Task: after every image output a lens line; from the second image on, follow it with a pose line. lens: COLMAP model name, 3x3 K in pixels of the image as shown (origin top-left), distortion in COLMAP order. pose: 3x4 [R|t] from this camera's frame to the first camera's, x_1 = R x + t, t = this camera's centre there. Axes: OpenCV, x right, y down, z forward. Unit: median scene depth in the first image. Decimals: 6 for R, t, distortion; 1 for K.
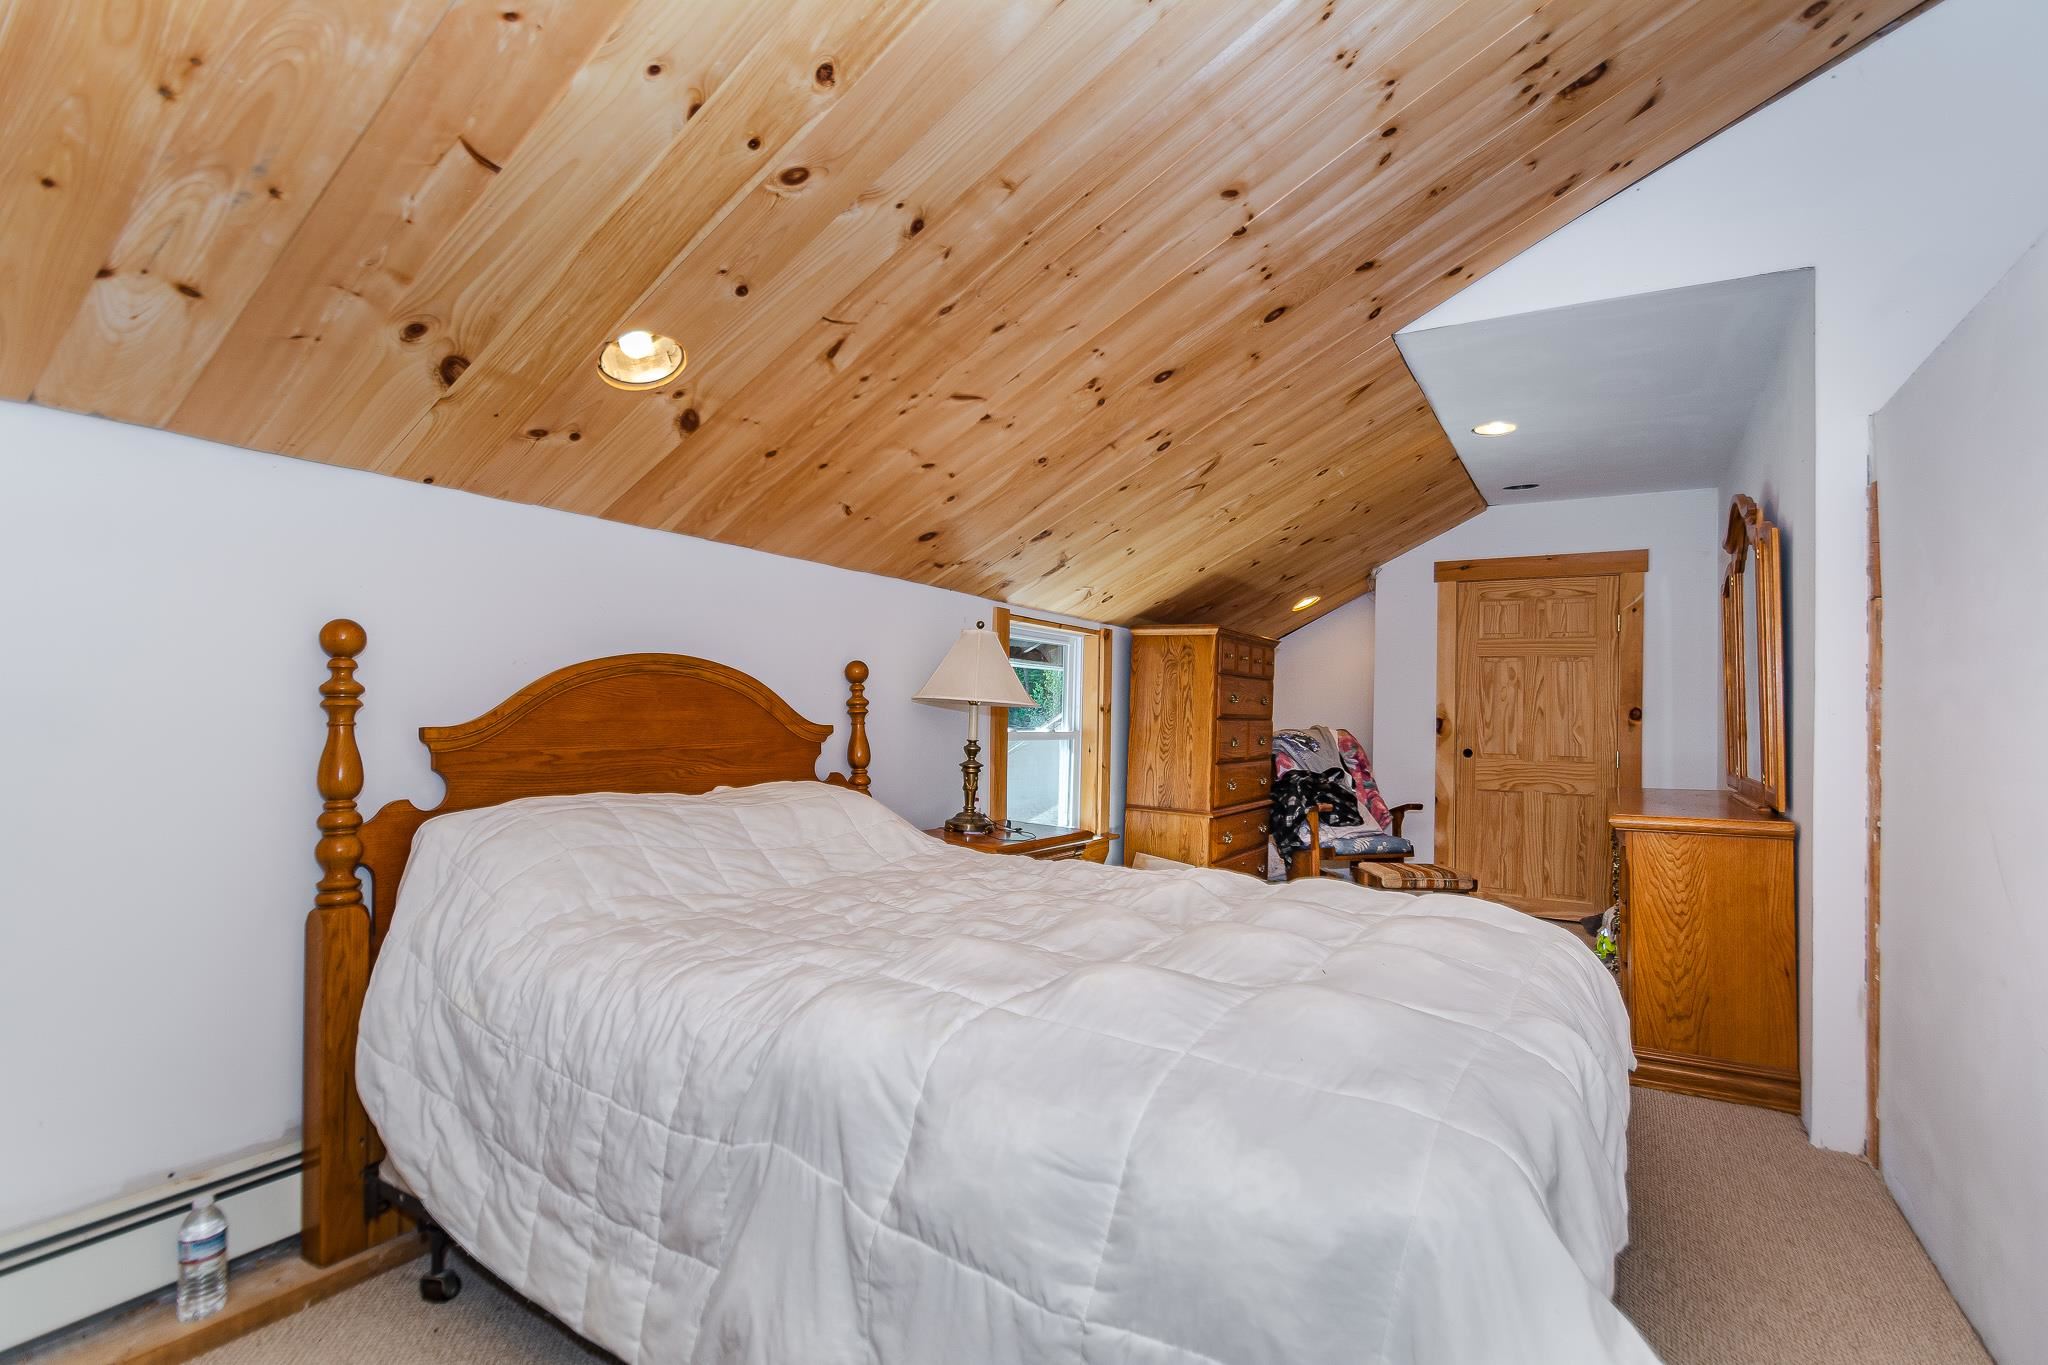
lens RADIAL K [[1010.3, 0, 1060.4], [0, 1010.3, 697.7], [0, 0, 1]] dist [0.000587, 0.000075]
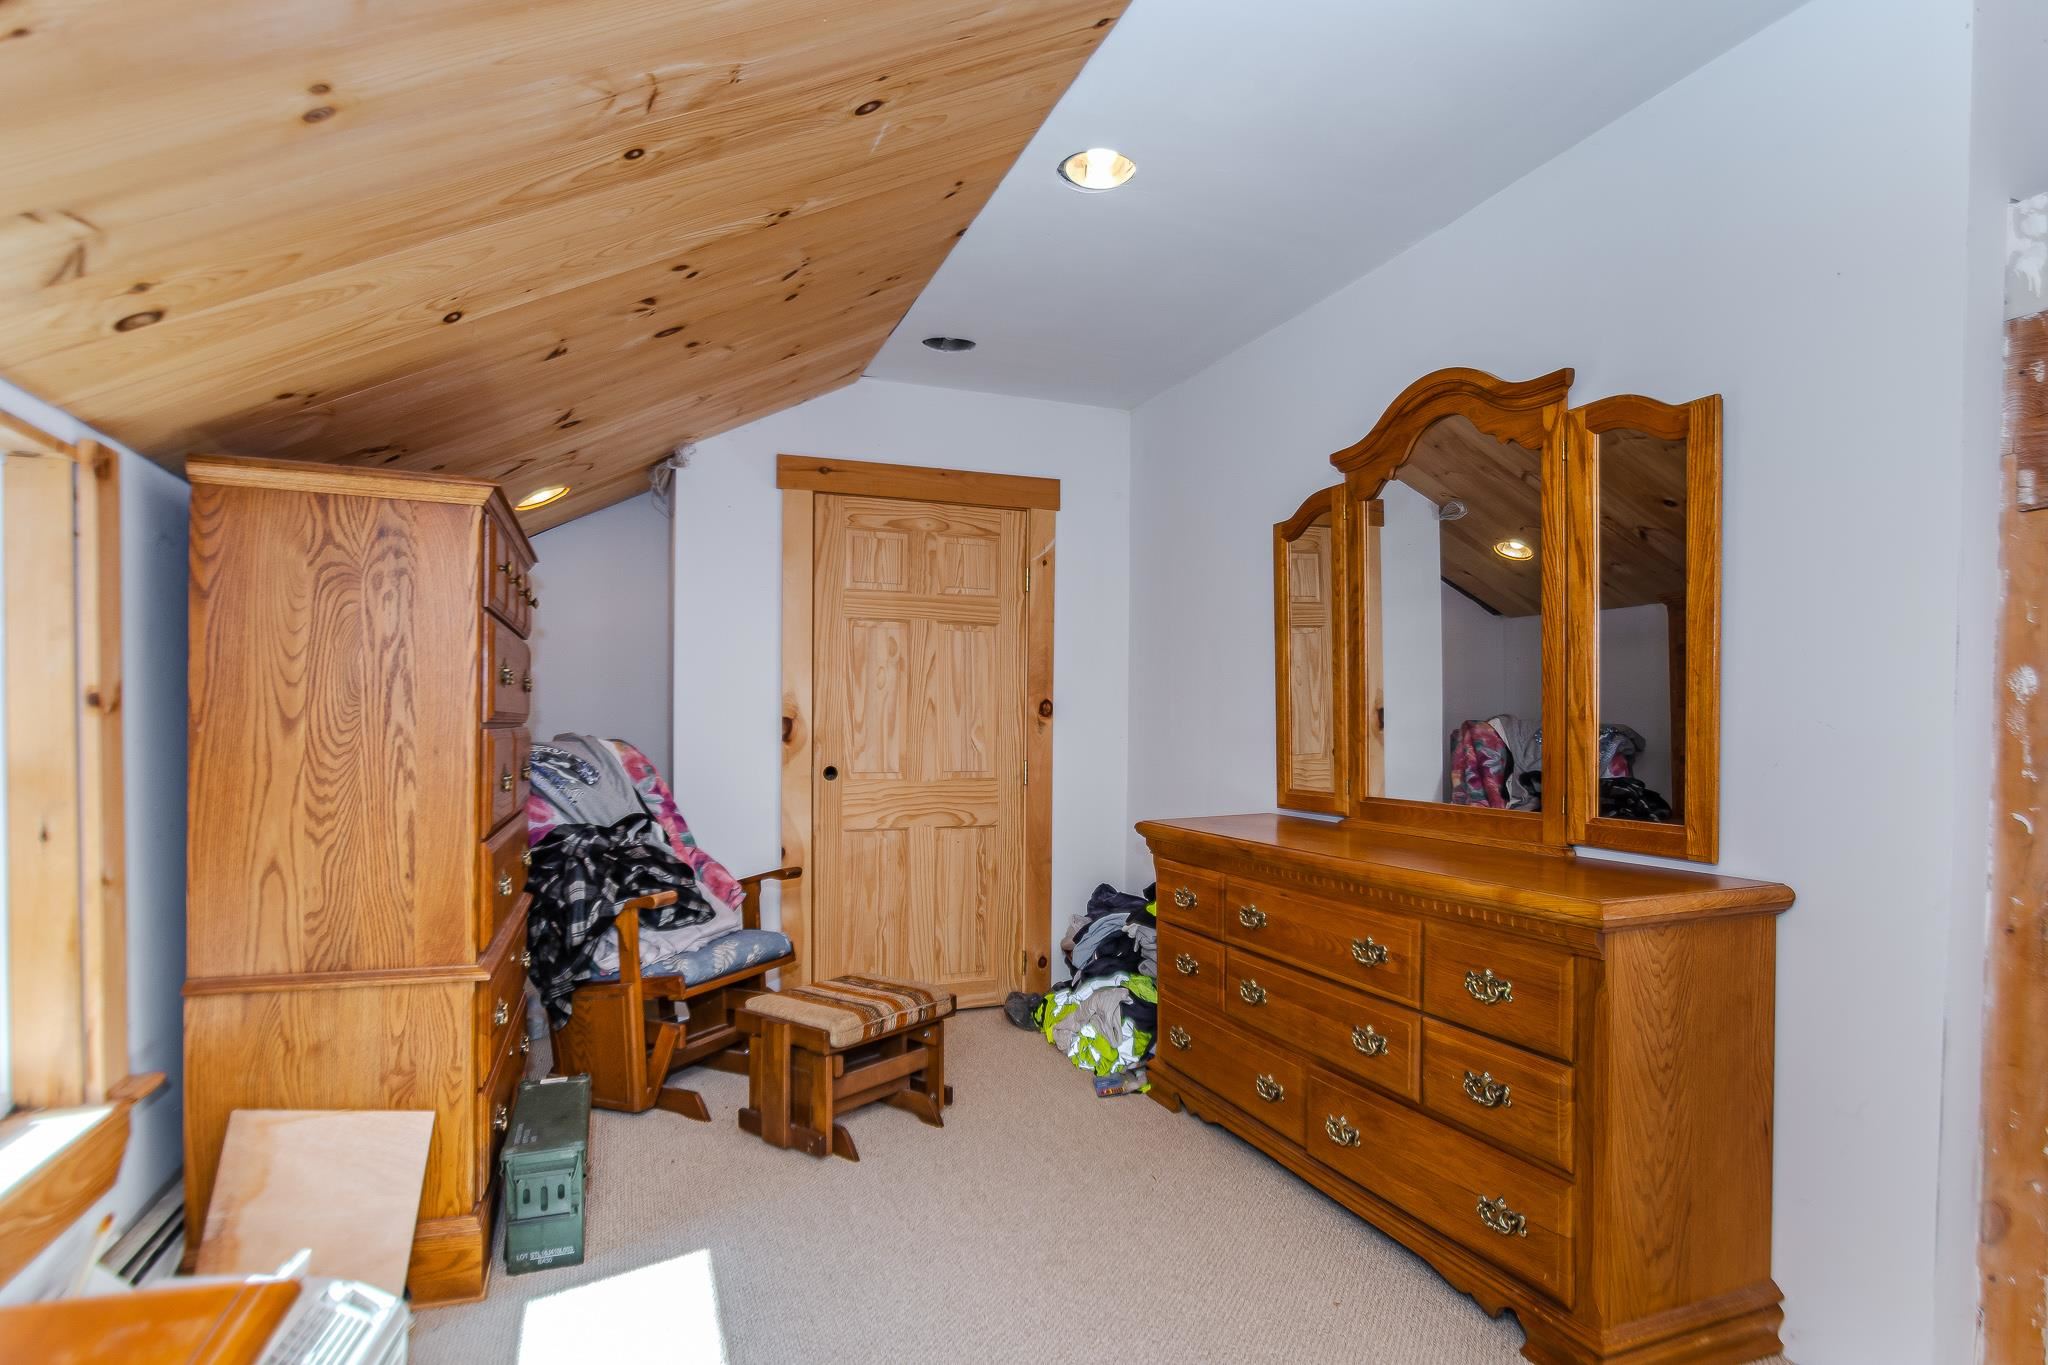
lens RADIAL K [[1069.1, 0, 1027.4], [0, 1069.1, 748.3], [0, 0, 1]] dist [-0.006943, 0.001159]
pose [[0.635978, -0.033394, 0.770984, -0.026747], [-0.005086, 0.998860, 0.047460, 0.008340], [-0.771690, -0.034105, 0.635083, 0.512997]]
